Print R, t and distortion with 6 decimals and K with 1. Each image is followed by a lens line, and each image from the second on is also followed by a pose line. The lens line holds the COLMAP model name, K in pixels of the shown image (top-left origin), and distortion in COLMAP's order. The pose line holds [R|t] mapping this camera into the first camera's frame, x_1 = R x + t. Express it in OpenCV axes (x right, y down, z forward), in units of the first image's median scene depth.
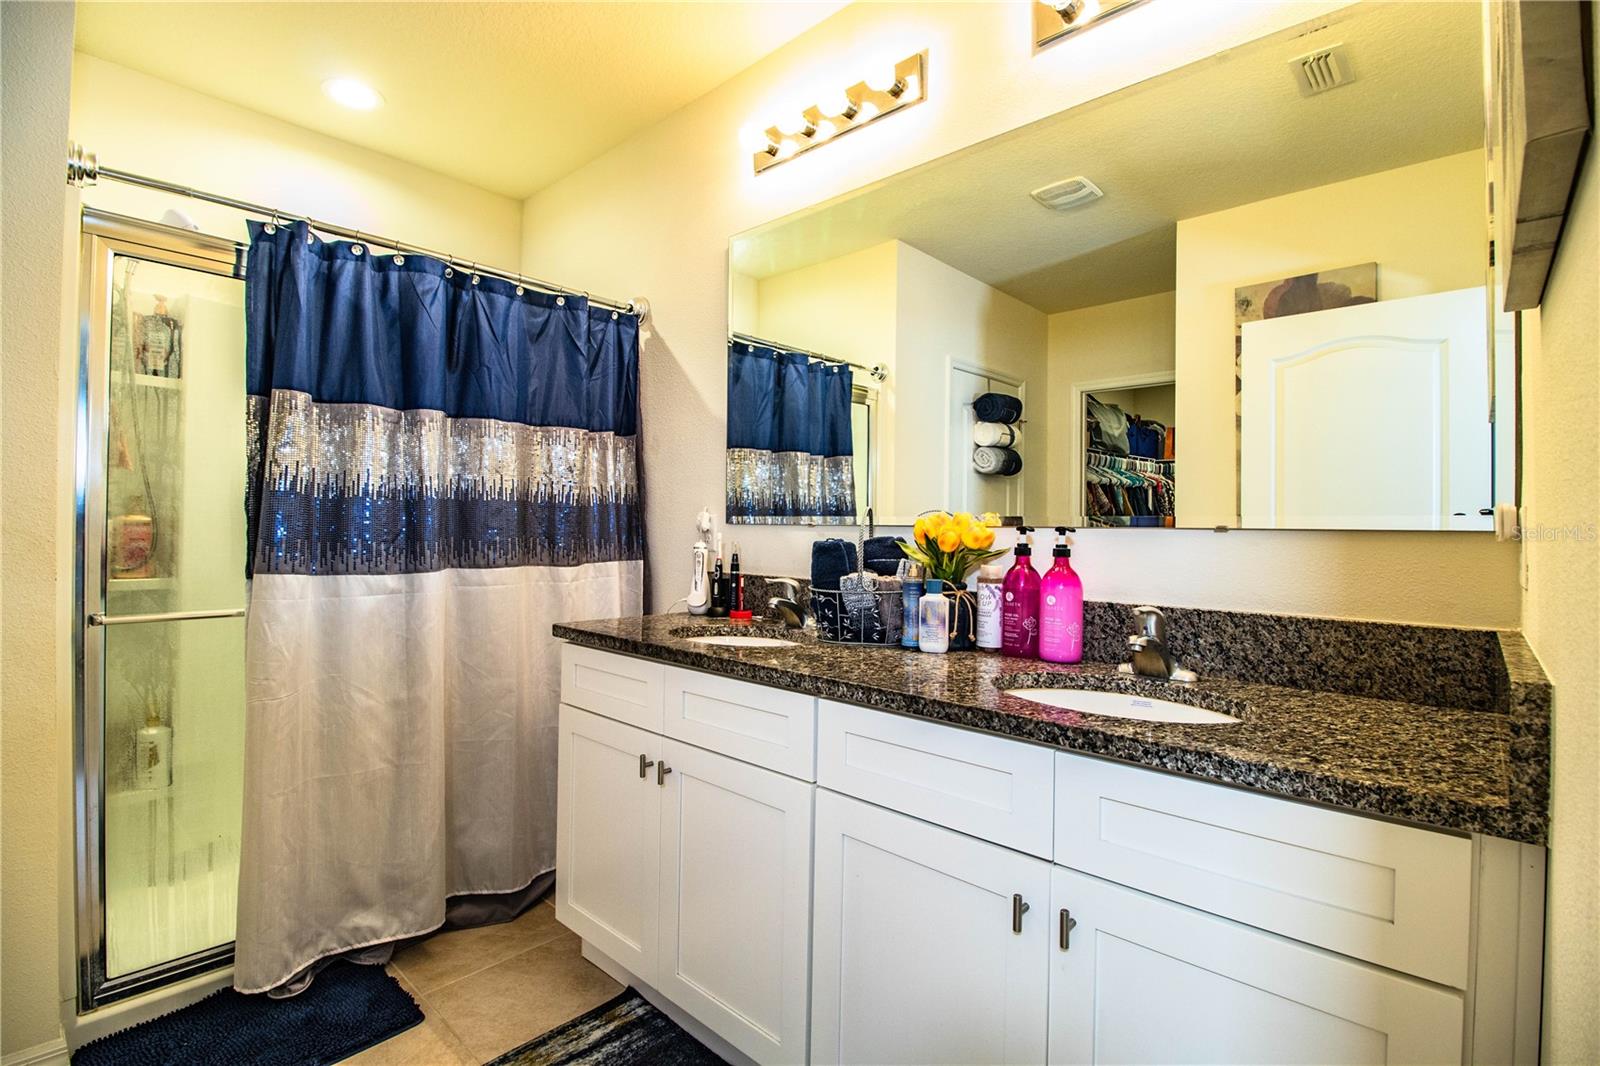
lens RADIAL K [[737.2, 0, 807.9], [0, 737.2, 522.8], [0, 0, 1]] dist [-0.001577, -0.011673]
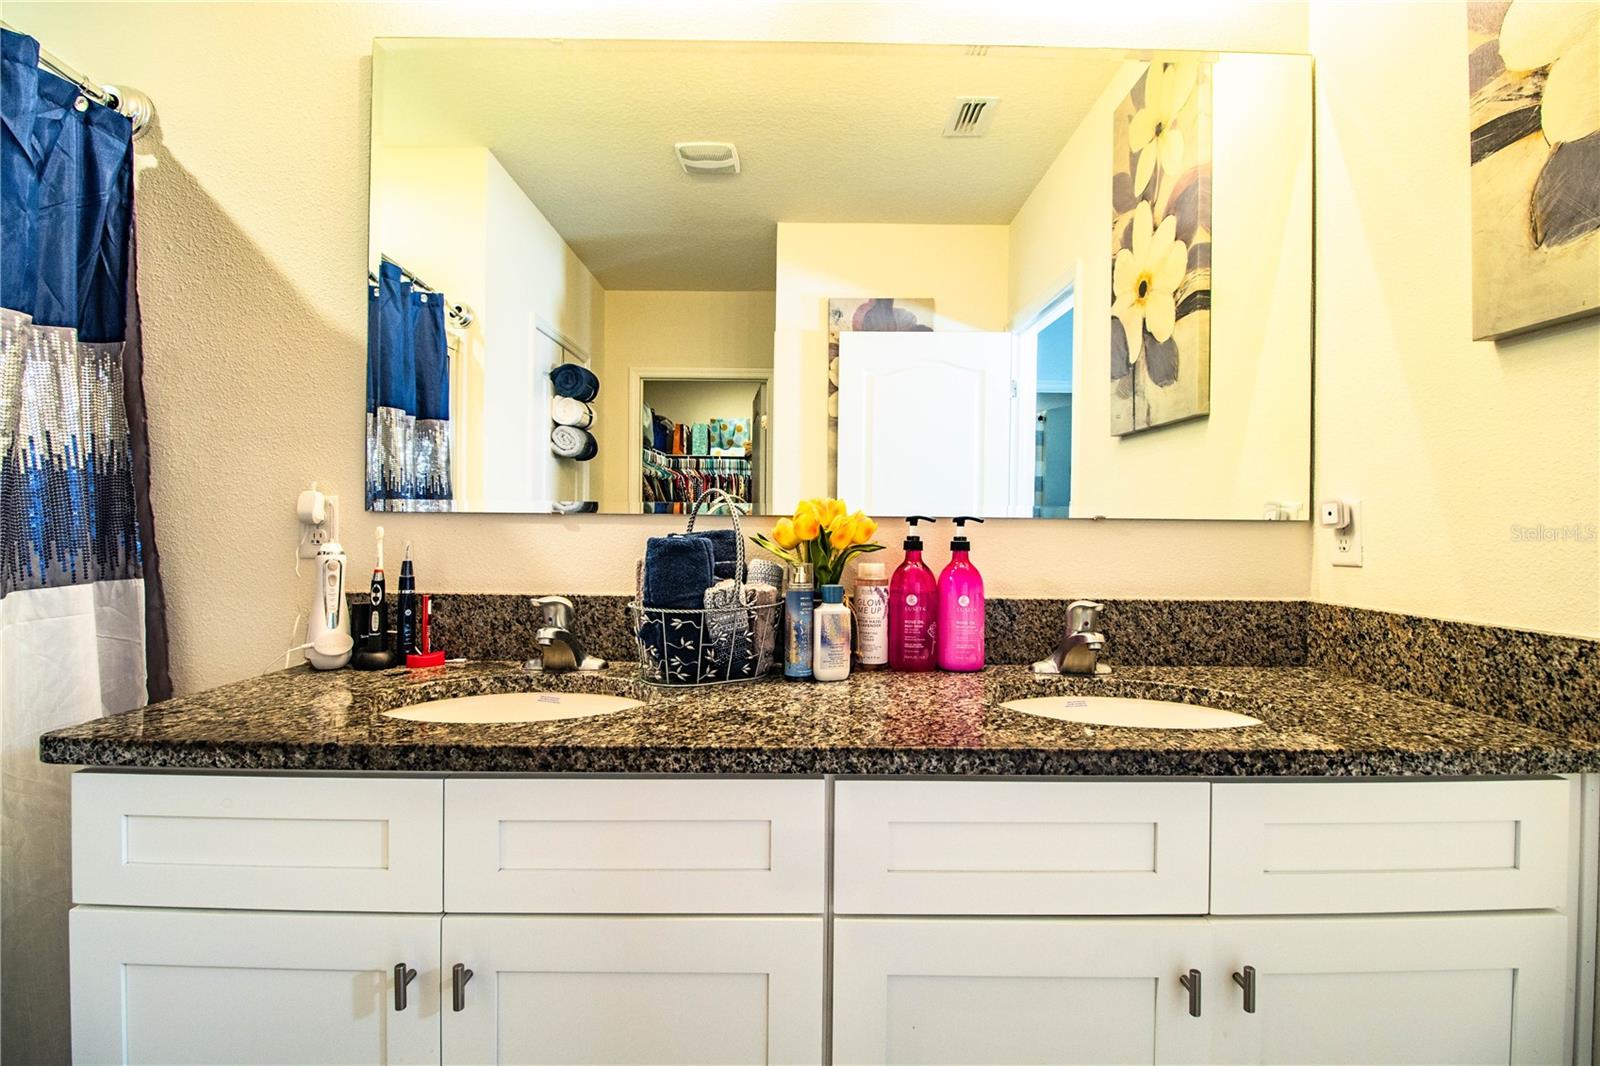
lens RADIAL K [[737.2, 0, 808.7], [0, 737.2, 521.9], [0, 0, 1]] dist [-0.001577, -0.011673]
pose [[0.733311, -0.002077, 0.679890, -0.306634], [-0.004019, 0.999965, 0.007389, 0.004591], [-0.679881, -0.008151, 0.733277, 0.377995]]
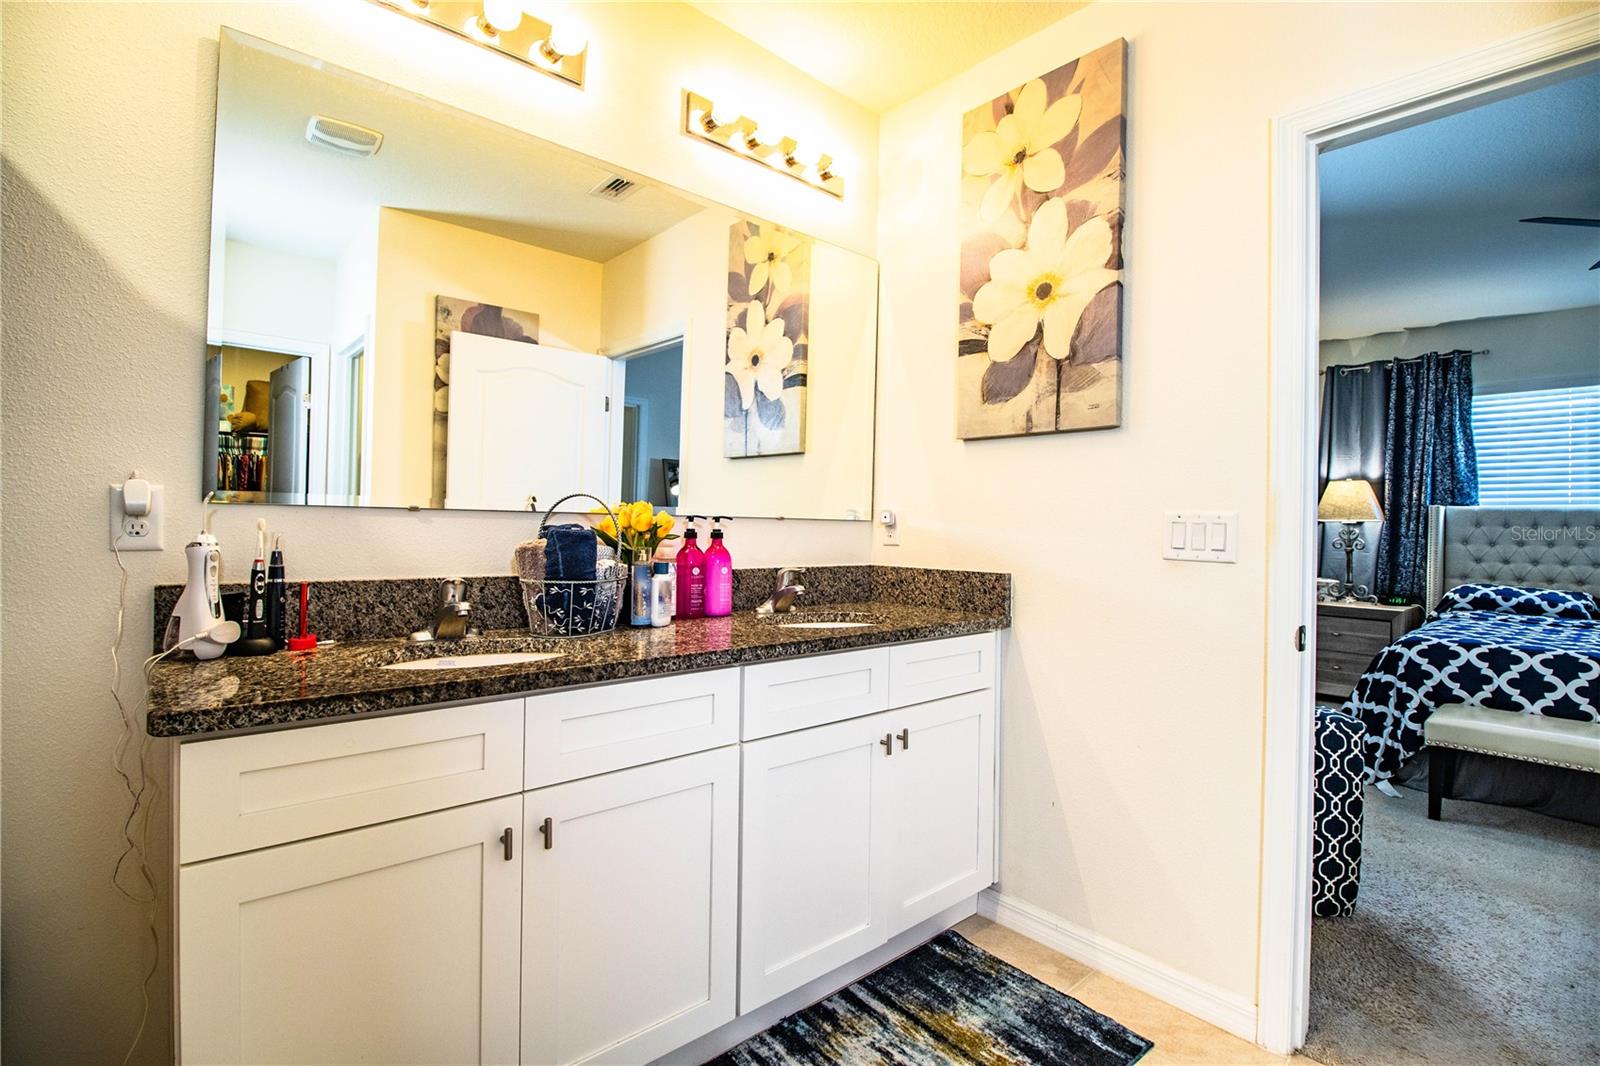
lens RADIAL K [[737.2, 0, 802.8], [0, 737.2, 518.3], [0, 0, 1]] dist [-0.001577, -0.011673]
pose [[0.116647, -0.000677, 0.993173, -0.773192], [-0.023154, 0.999726, 0.003401, 0.000928], [-0.992904, -0.023393, 0.116599, 0.543807]]
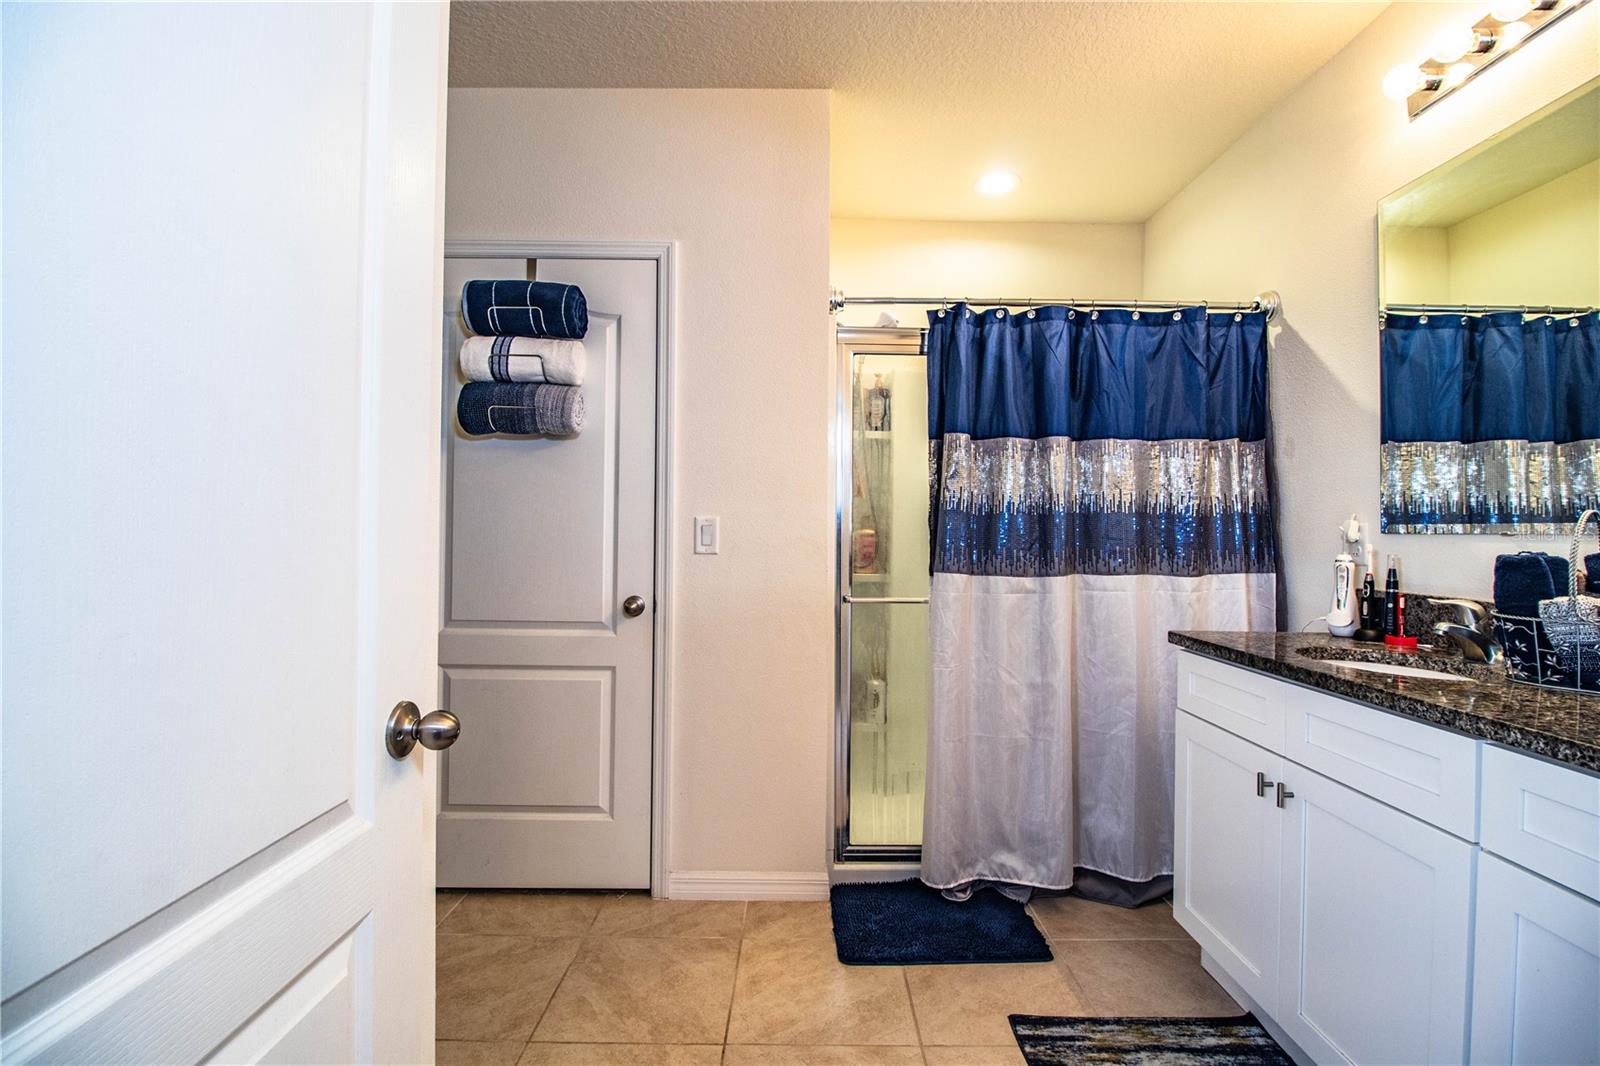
lens RADIAL K [[737.2, 0, 811.4], [0, 737.2, 523.7], [0, 0, 1]] dist [-0.001577, -0.011673]
pose [[0.684811, -0.014313, -0.728581, 0.068260], [0.004134, 0.999867, -0.015757, 0.000610], [0.728709, 0.007778, 0.684779, -0.079953]]
